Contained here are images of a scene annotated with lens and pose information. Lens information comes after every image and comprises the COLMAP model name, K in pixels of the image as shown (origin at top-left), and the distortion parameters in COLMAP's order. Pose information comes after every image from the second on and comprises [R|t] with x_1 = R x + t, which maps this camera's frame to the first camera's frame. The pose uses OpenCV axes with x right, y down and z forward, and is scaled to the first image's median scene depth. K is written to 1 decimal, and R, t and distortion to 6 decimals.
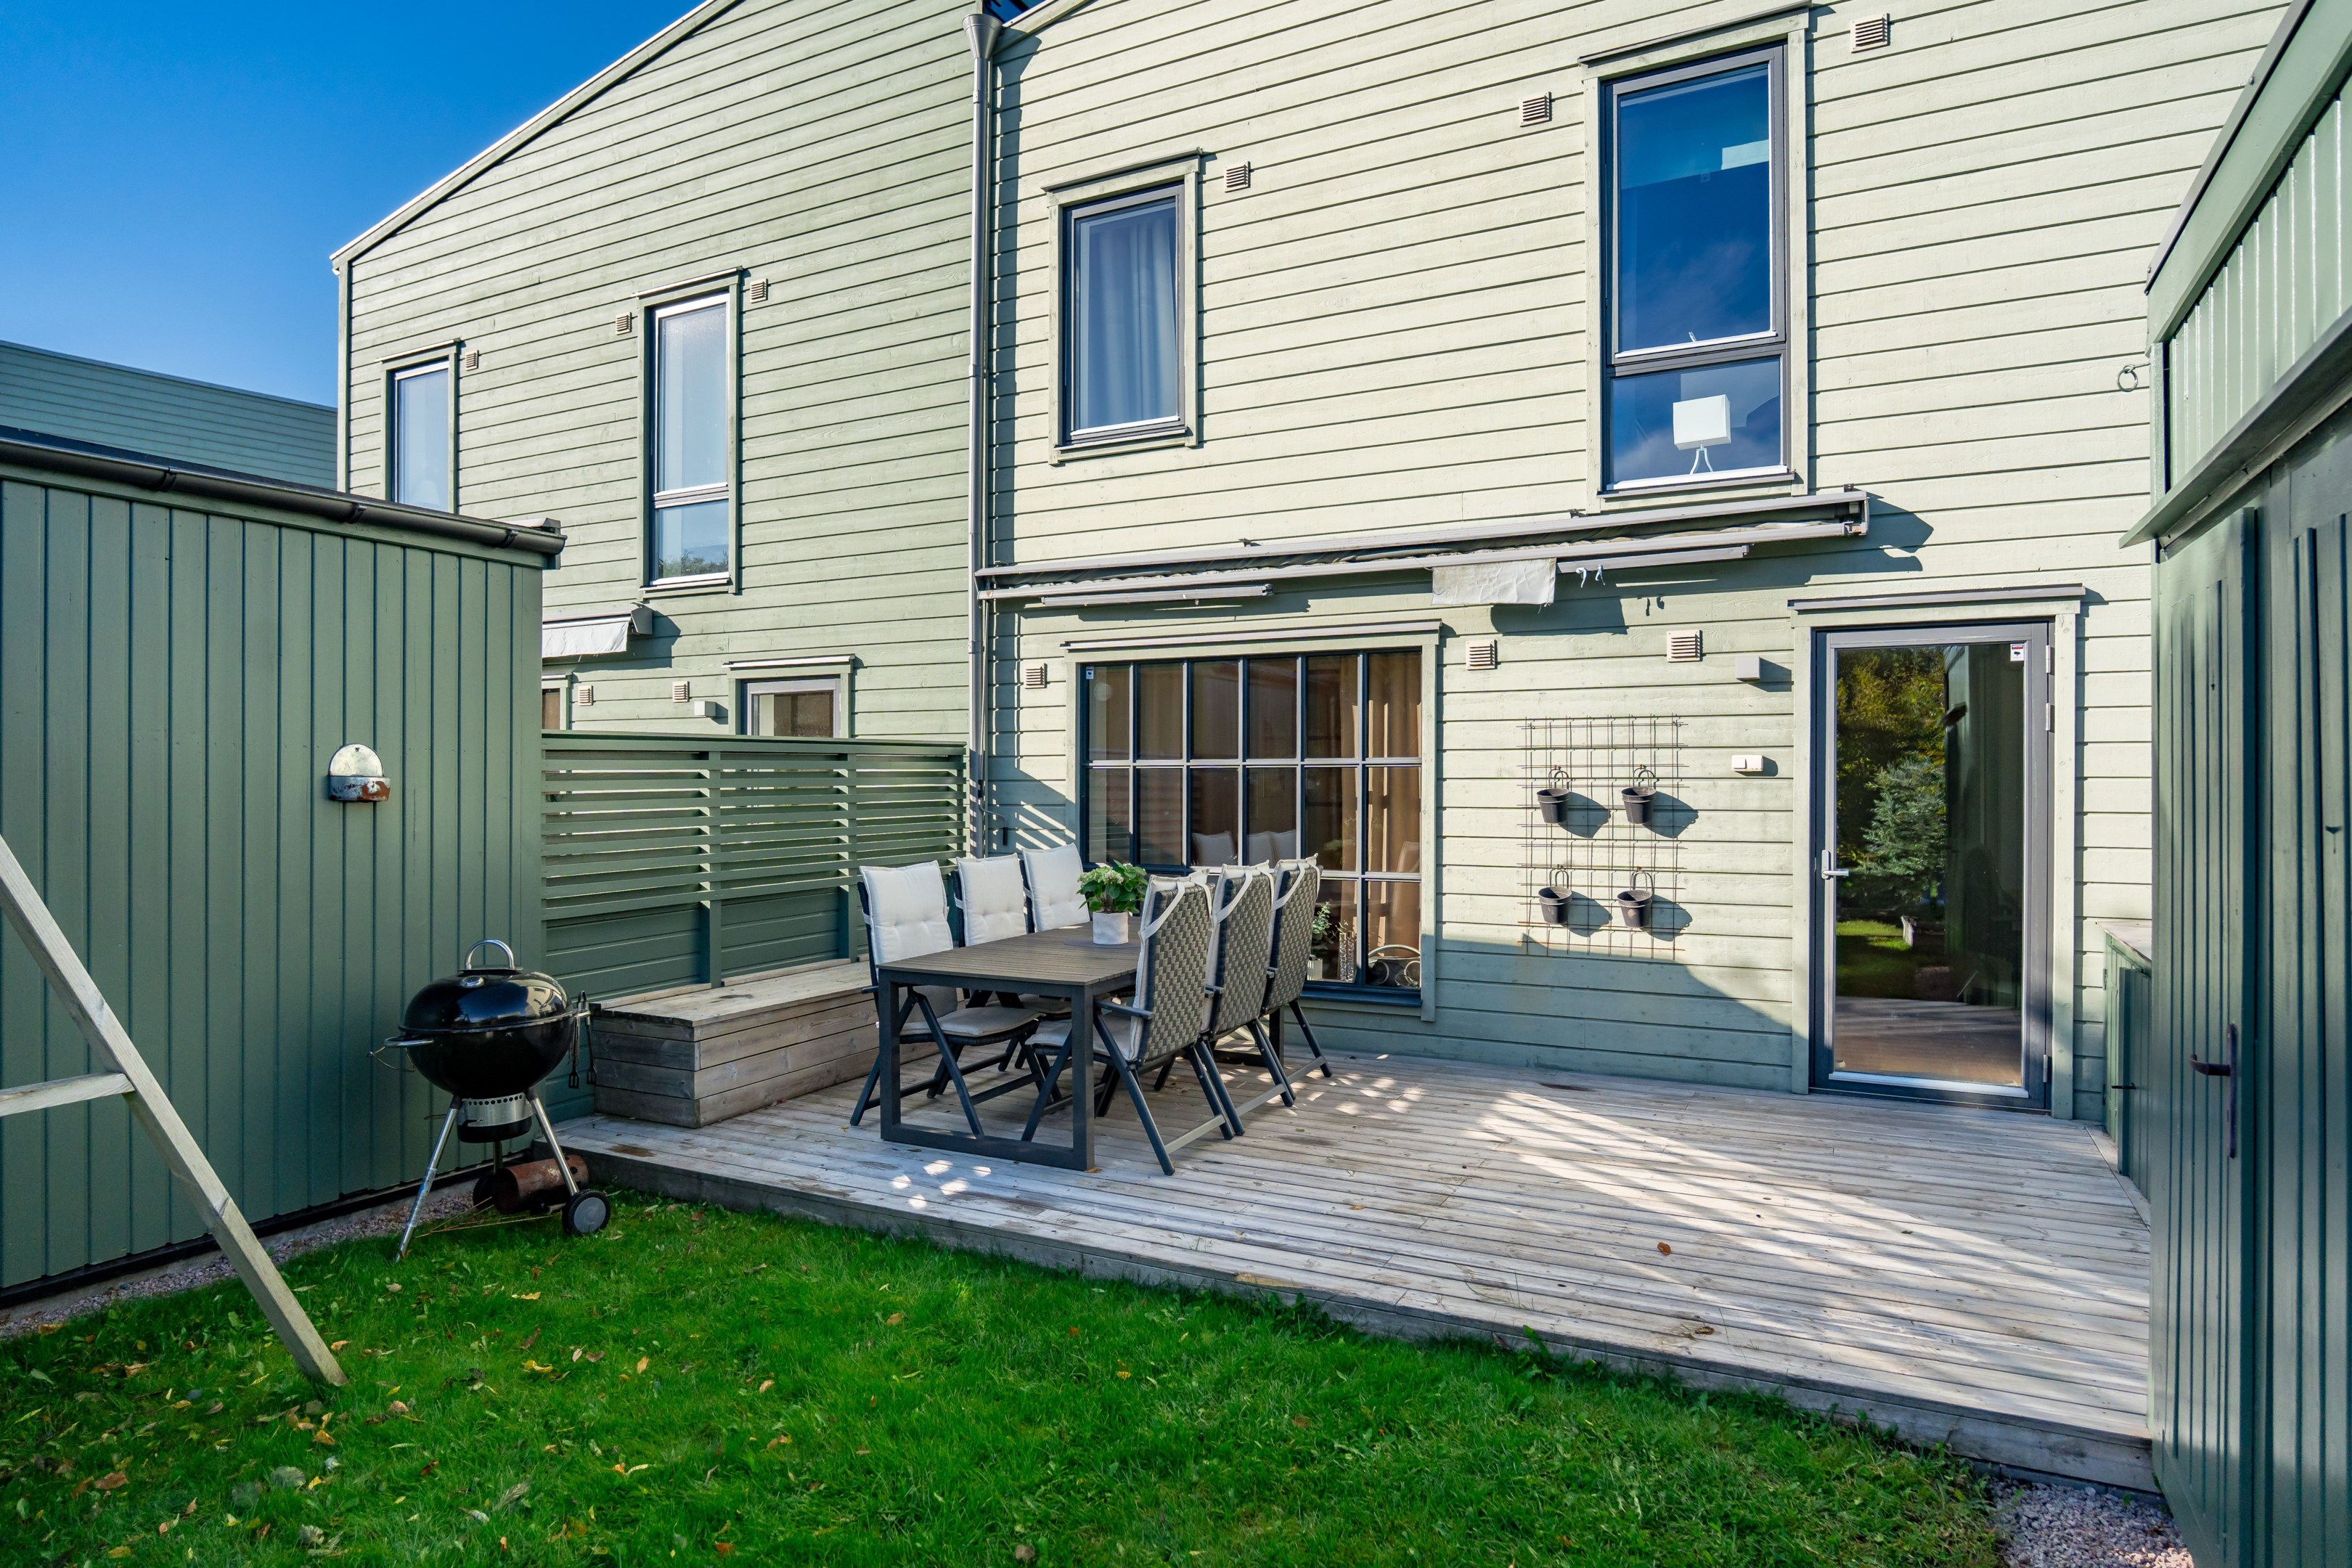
lens RADIAL K [[1299.8, 0, 1176.0], [0, 1299.8, 784.0], [0, 0, 1]] dist [-0.021011, 0.002995]
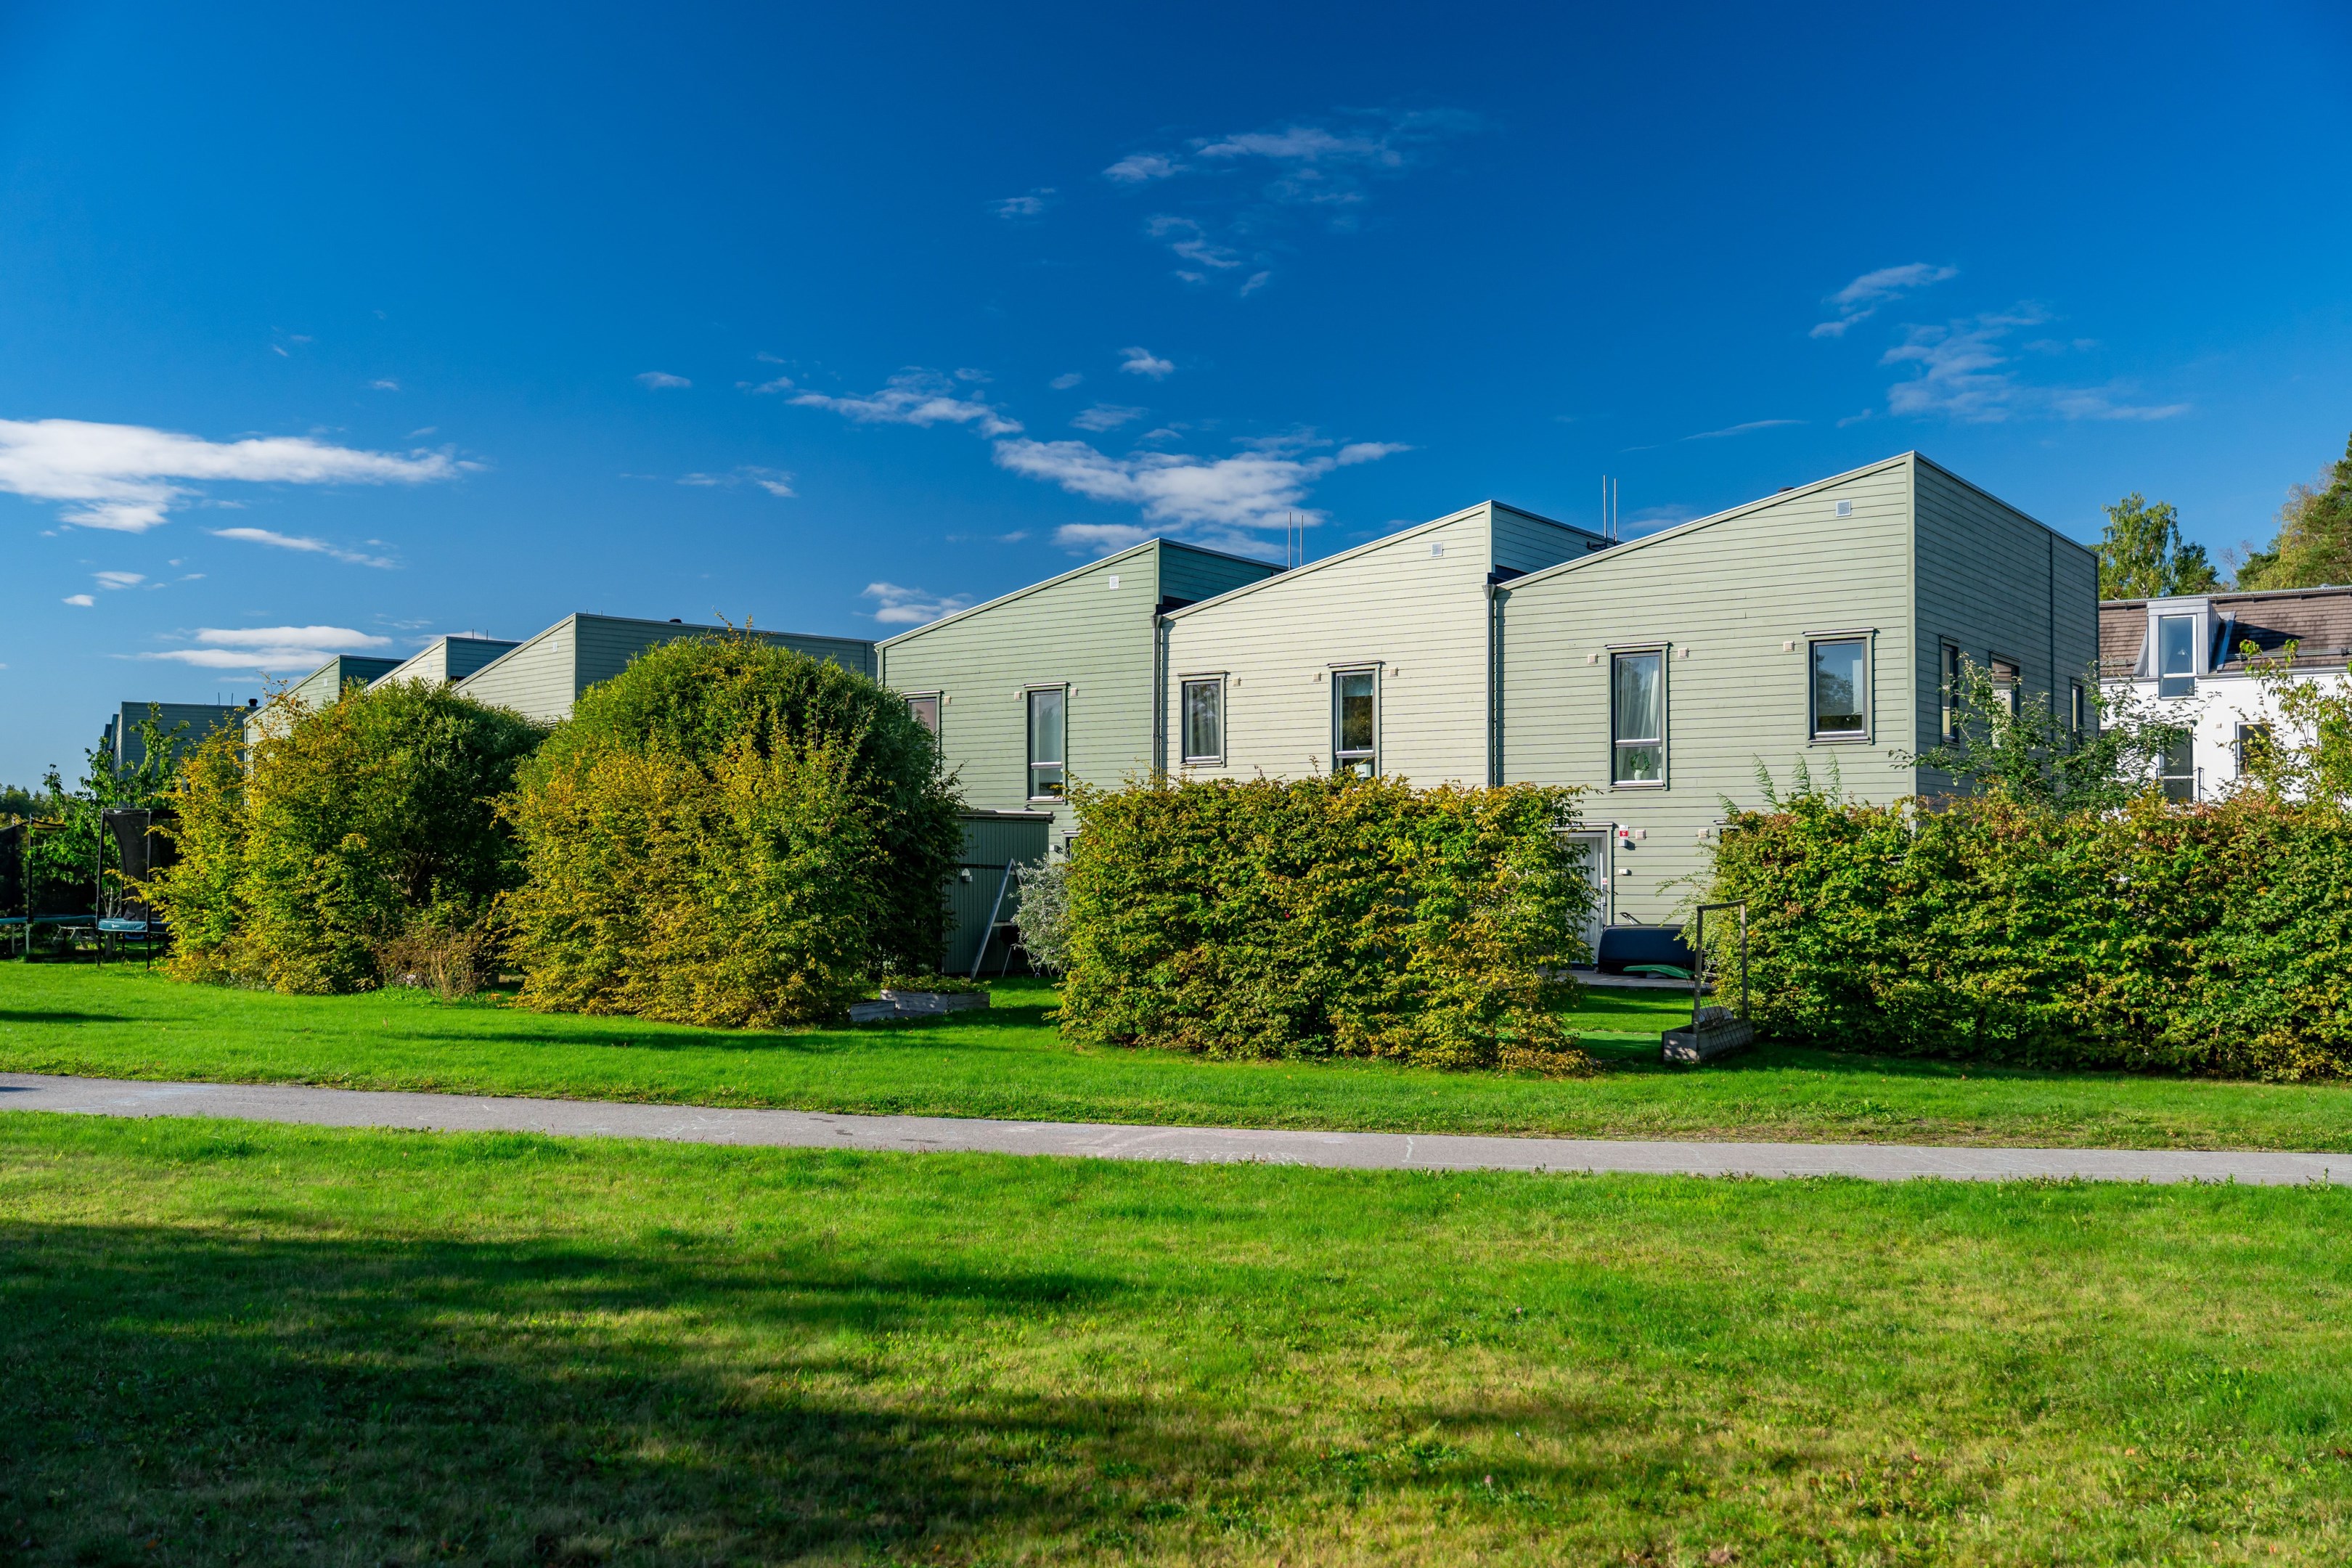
lens RADIAL K [[2023.6, 0, 1176.0], [0, 2023.6, 784.0], [0, 0, 1]] dist [0.001721, -0.004159]
pose [[0.988620, -0.002194, -0.150418, 0.719182], [-0.003374, 0.999319, -0.036753, -0.050977], [0.150396, 0.036842, 0.987939, -4.323645]]
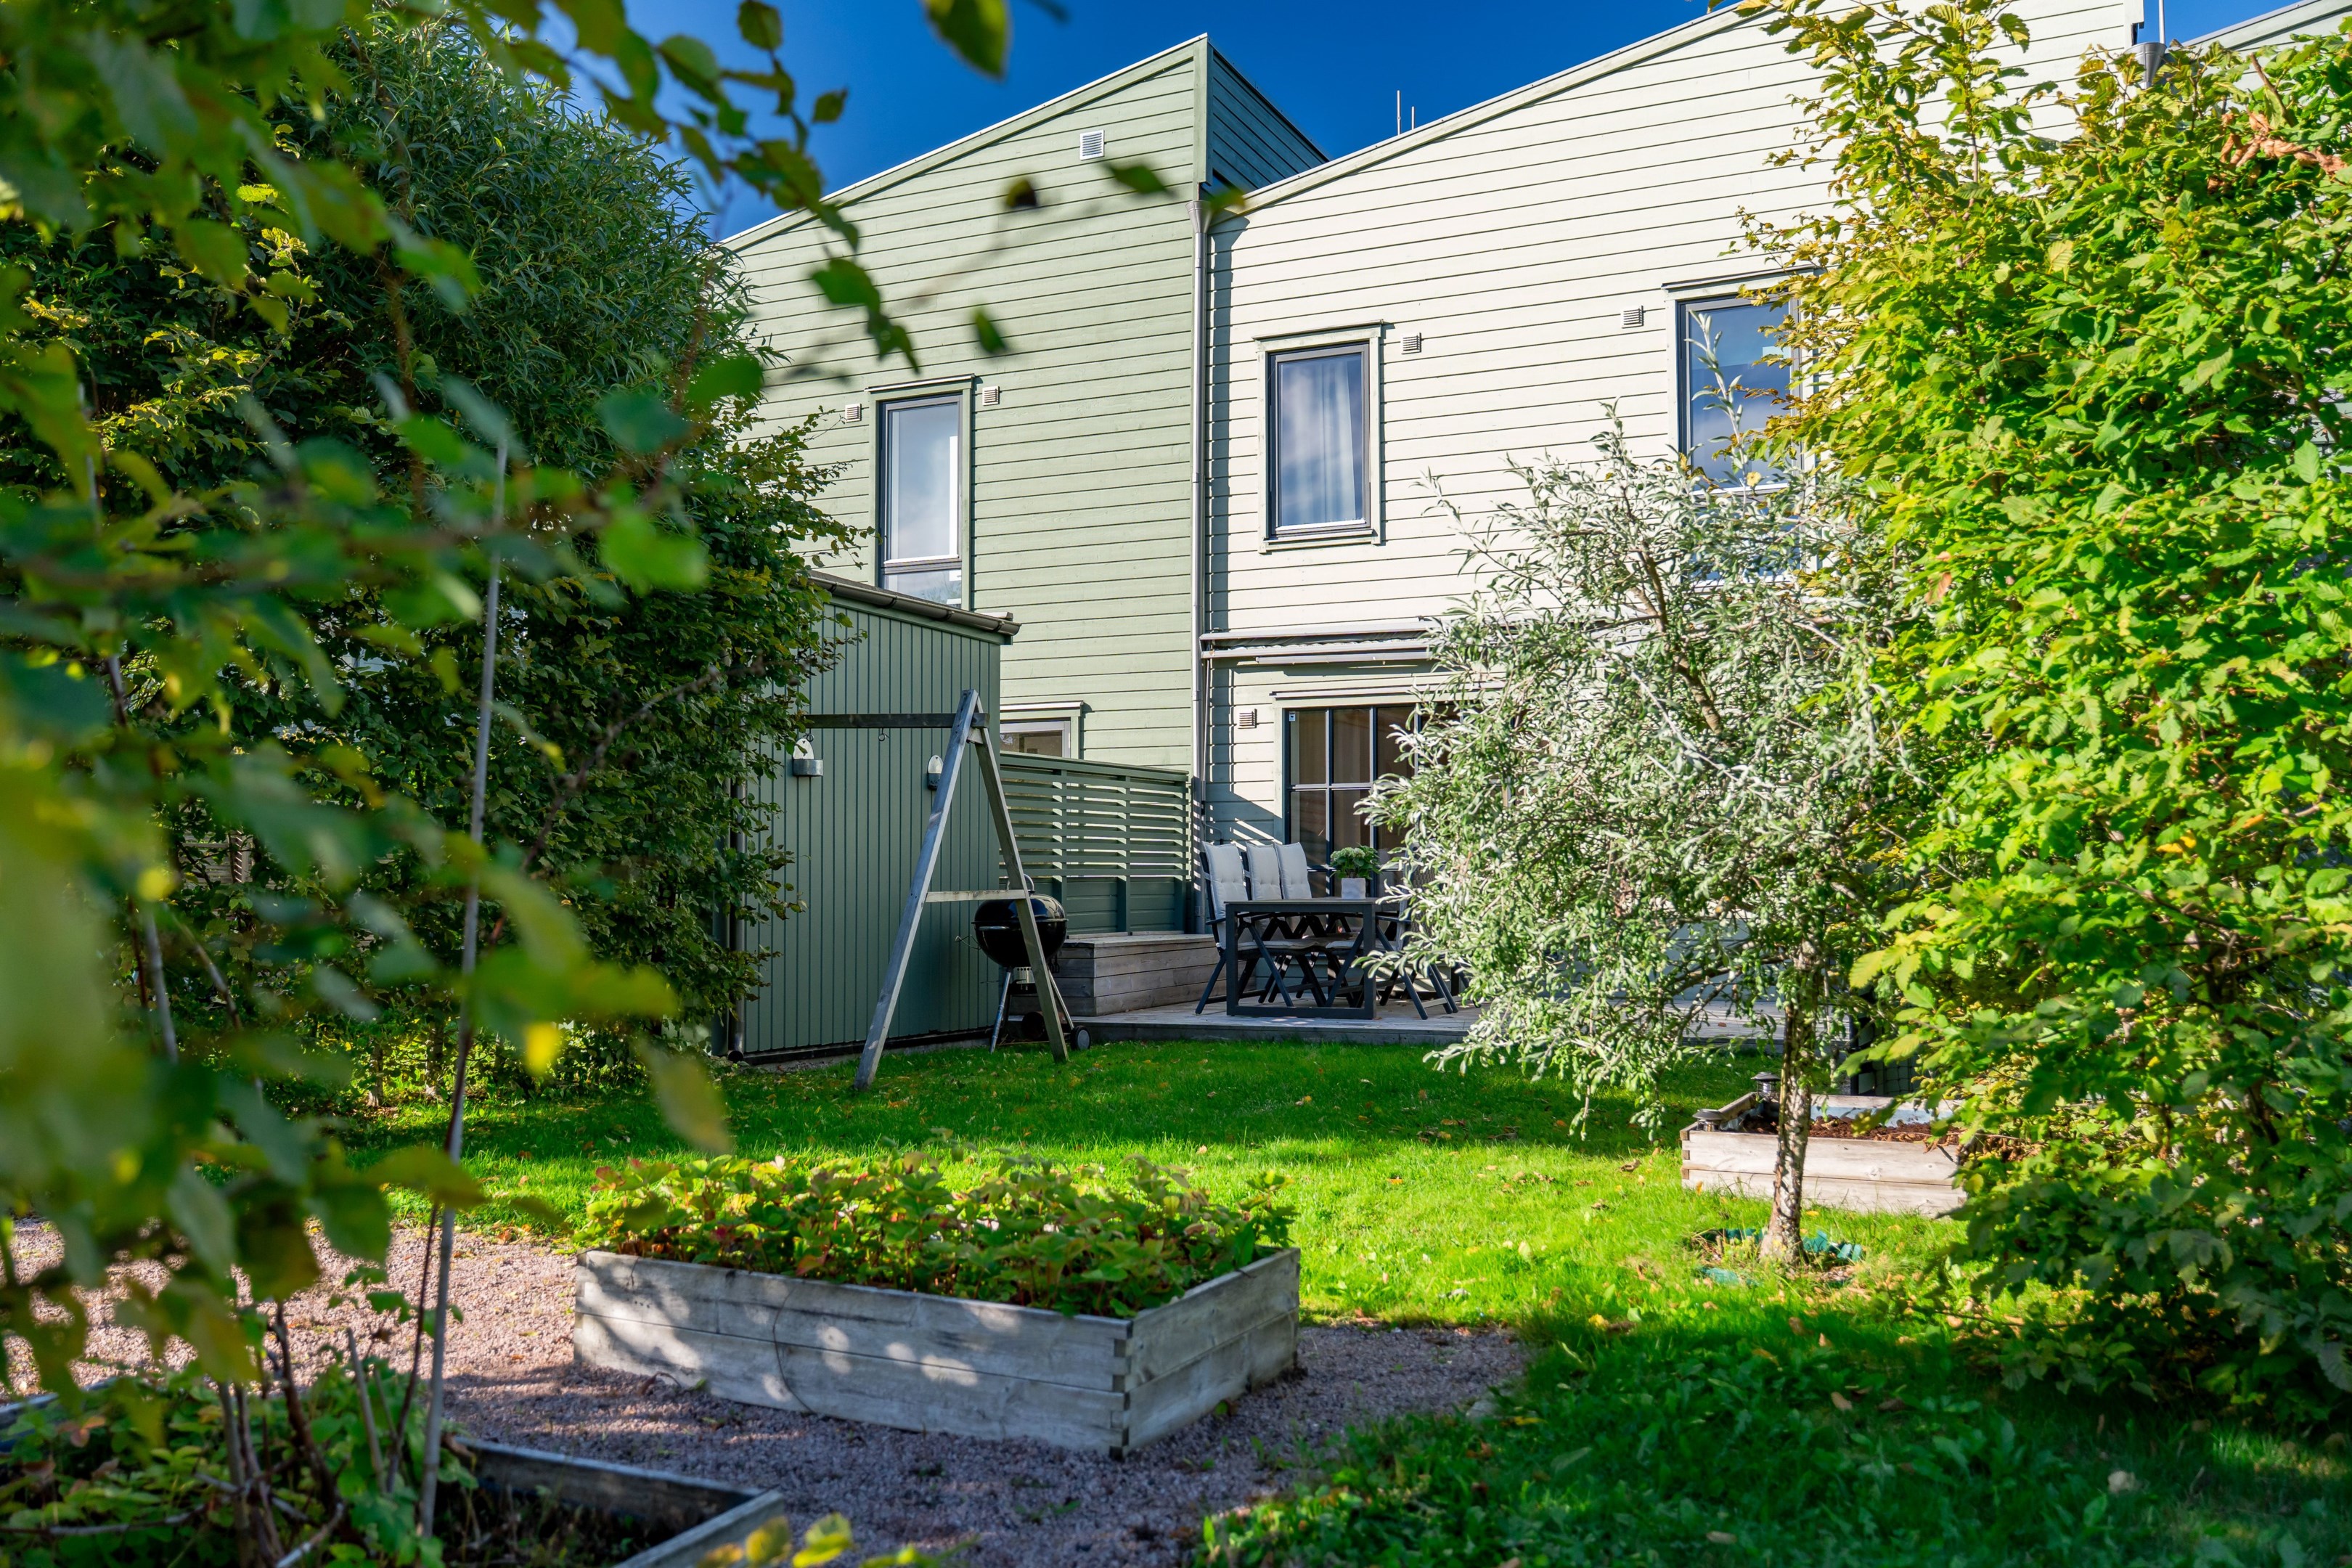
lens RADIAL K [[1892.8, 0, 1256.4], [0, 1892.8, 794.1], [0, 0, 1]] dist [0.000270, -0.002126]
pose [[0.996706, -0.000831, 0.081089, -0.305581], [0.004847, 0.998770, -0.049342, 0.099810], [-0.080949, 0.049573, 0.995485, -1.020267]]
